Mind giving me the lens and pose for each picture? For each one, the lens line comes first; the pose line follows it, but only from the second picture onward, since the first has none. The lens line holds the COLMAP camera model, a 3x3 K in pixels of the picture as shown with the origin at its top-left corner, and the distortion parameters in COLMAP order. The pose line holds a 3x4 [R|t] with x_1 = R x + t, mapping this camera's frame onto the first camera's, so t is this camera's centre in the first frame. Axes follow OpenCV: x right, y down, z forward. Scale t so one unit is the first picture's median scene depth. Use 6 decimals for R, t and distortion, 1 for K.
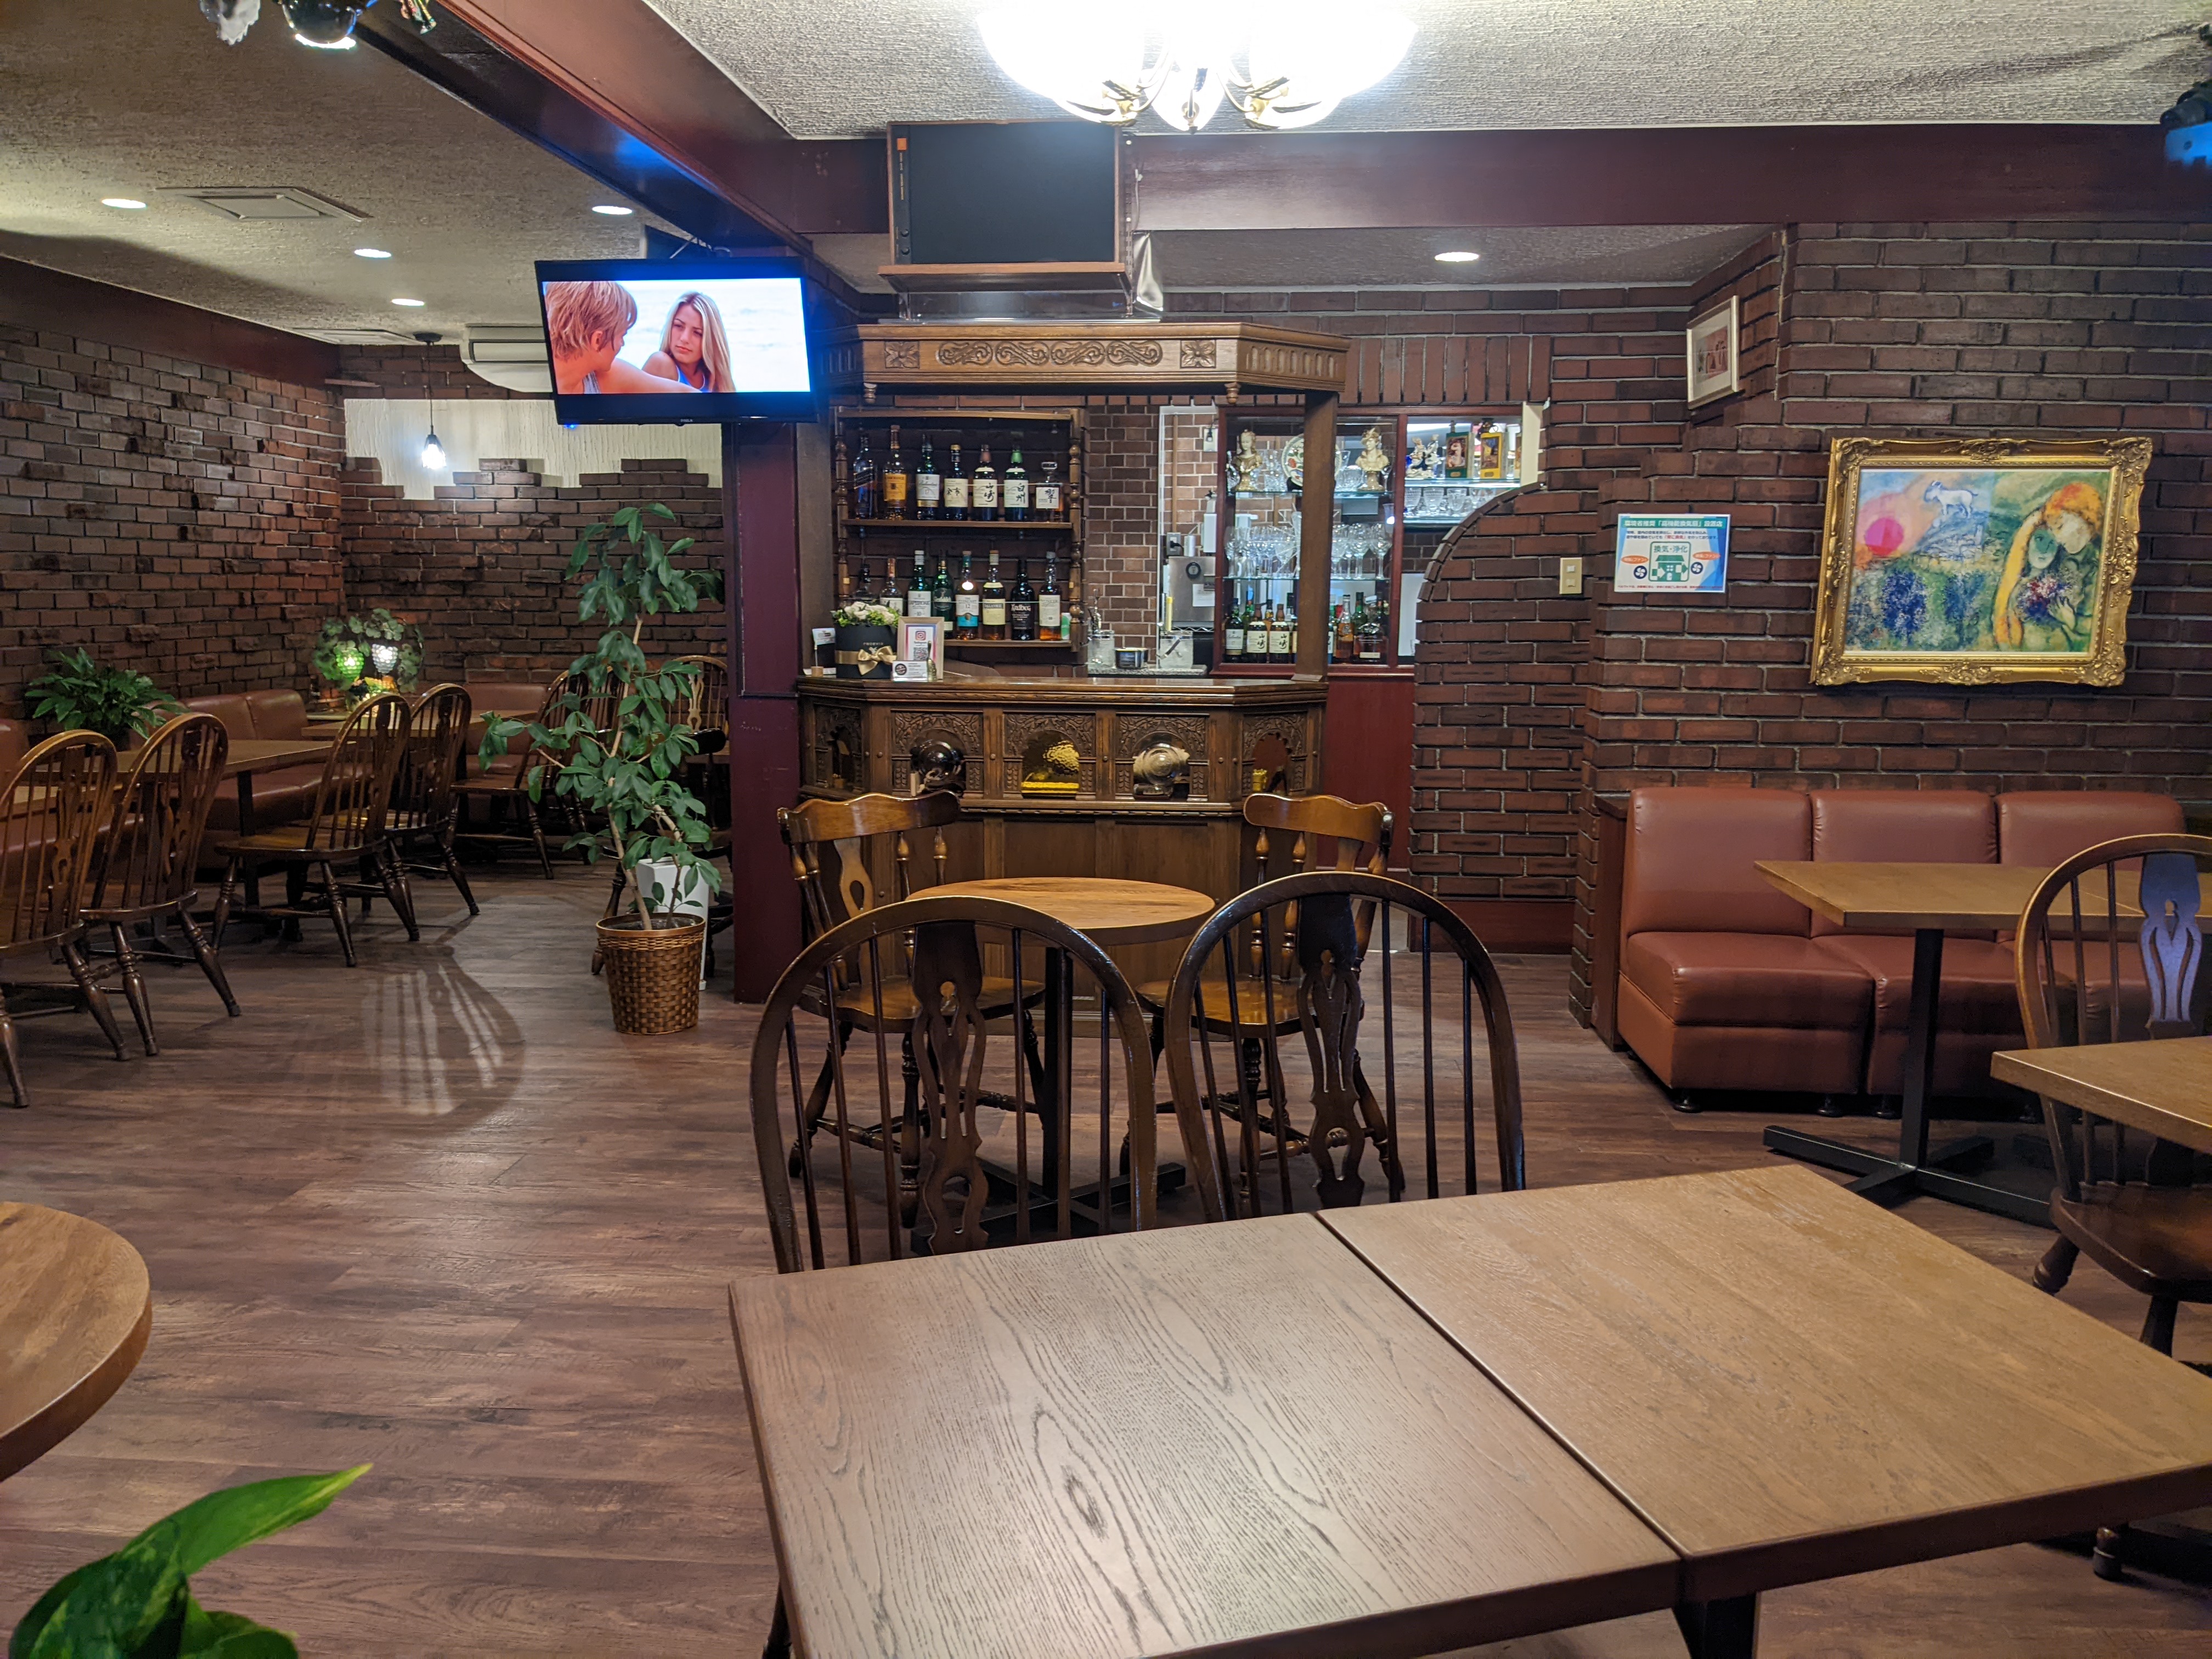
lens RADIAL K [[1771.5, 0, 1106.0], [0, 1771.5, 829.5], [0, 0, 1]] dist [0.097055, -0.133045]
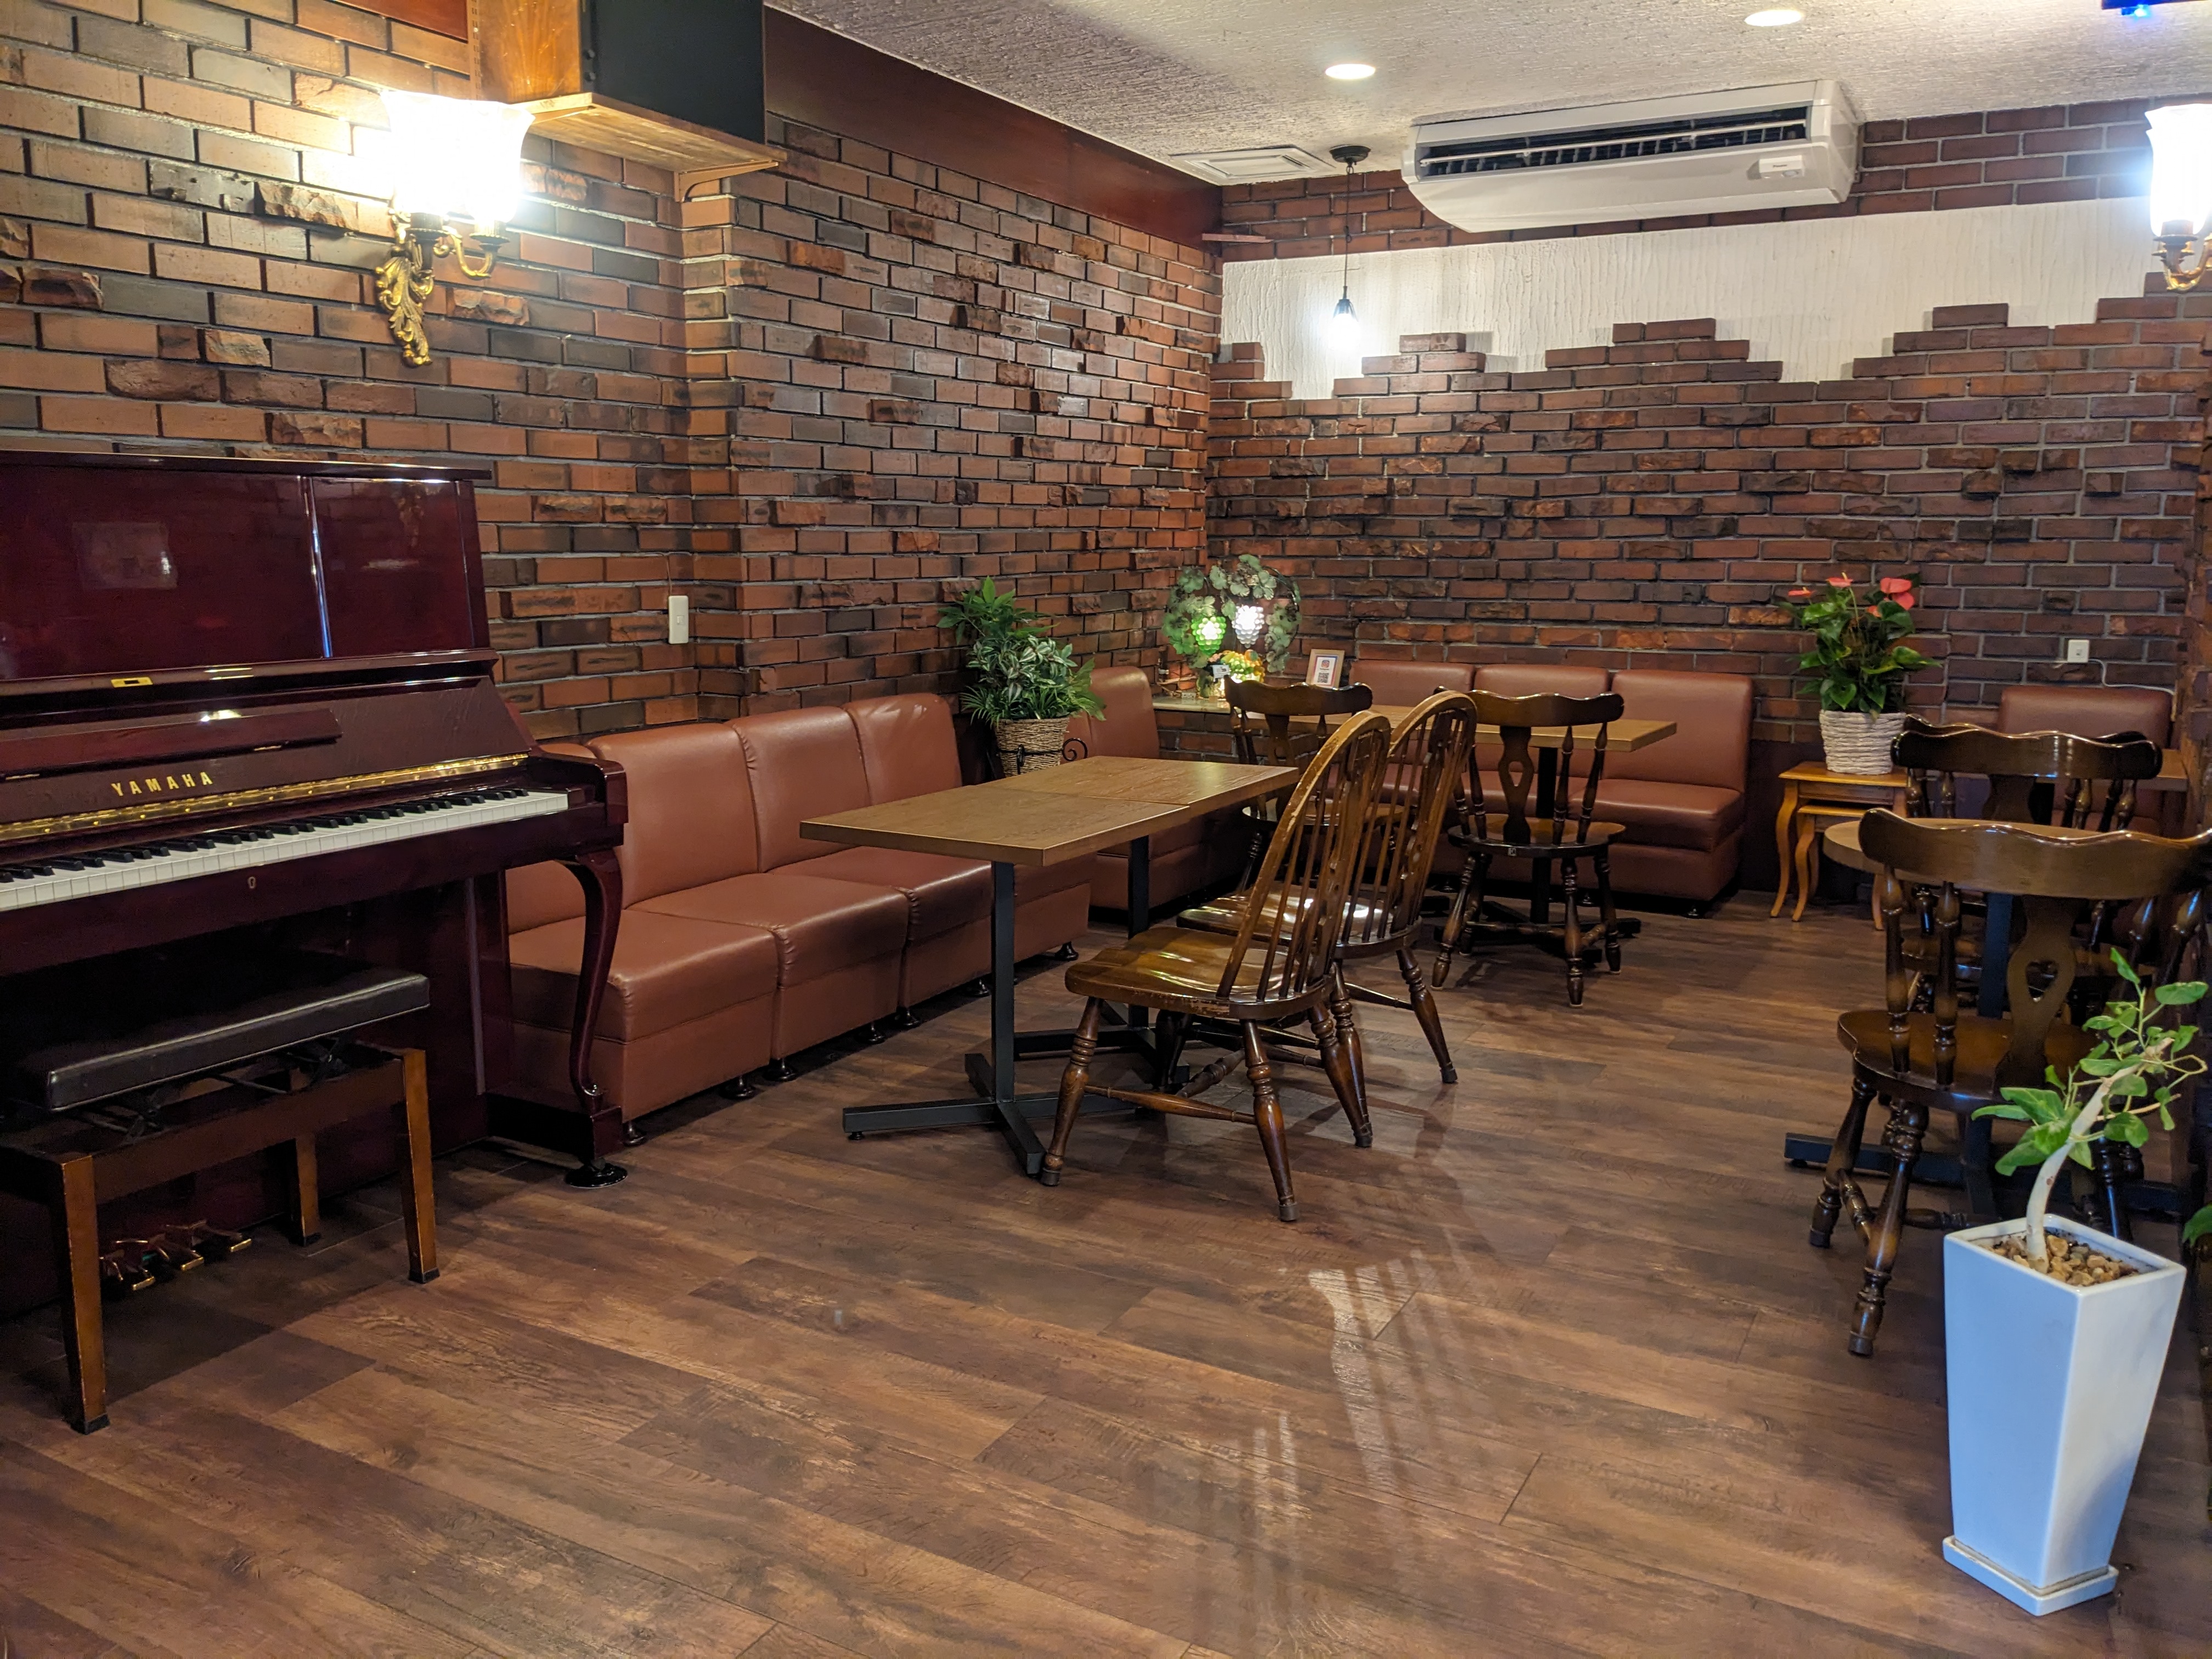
lens RADIAL K [[1771.5, 0, 1106.0], [0, 1771.5, 829.5], [0, 0, 1]] dist [0.097055, -0.133045]
pose [[0.914183, 0.068830, -0.399414, -0.178789], [-0.056267, 0.997485, 0.043110, -0.043744], [0.401376, -0.016936, 0.915757, 0.347573]]
